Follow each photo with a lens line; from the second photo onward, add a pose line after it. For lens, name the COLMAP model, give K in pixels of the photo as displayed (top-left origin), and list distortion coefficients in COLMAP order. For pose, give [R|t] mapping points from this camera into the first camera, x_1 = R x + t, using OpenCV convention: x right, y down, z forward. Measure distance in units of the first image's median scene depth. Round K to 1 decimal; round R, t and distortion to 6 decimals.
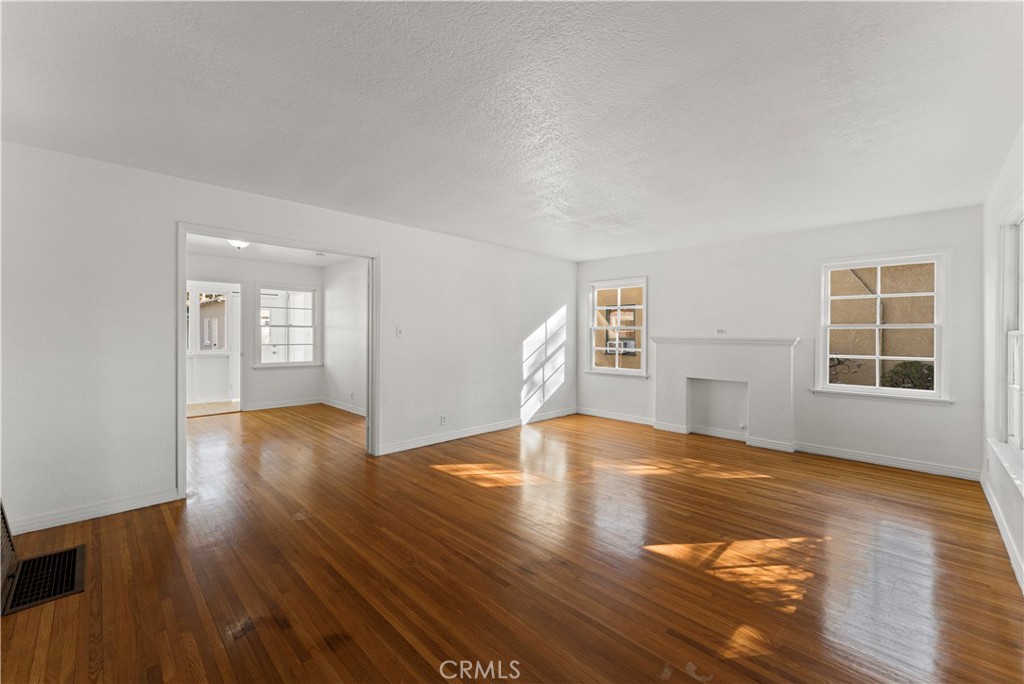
lens RADIAL K [[412.9, 0, 518.1], [0, 412.9, 340.0], [0, 0, 1]] dist [0.003322, -0.000027]
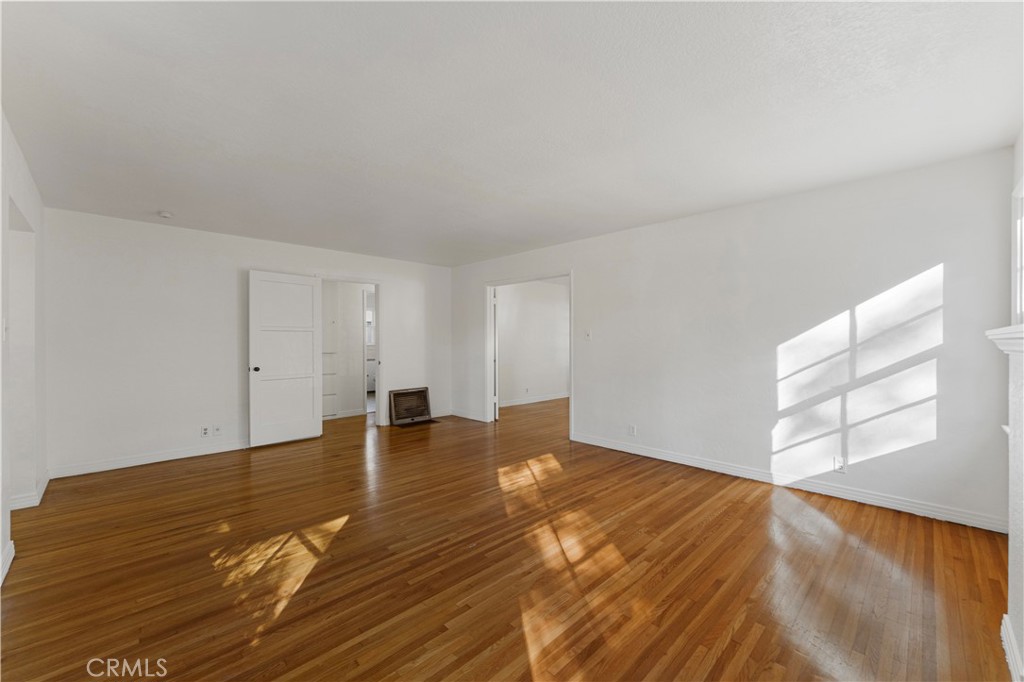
lens RADIAL K [[412.9, 0, 518.2], [0, 412.9, 339.9], [0, 0, 1]] dist [0.003322, -0.000027]
pose [[-0.009980, -0.013402, -0.999860, 0.857205], [-0.016295, 0.999780, -0.013238, 0.013047], [0.999817, 0.016160, -0.010196, 0.868739]]
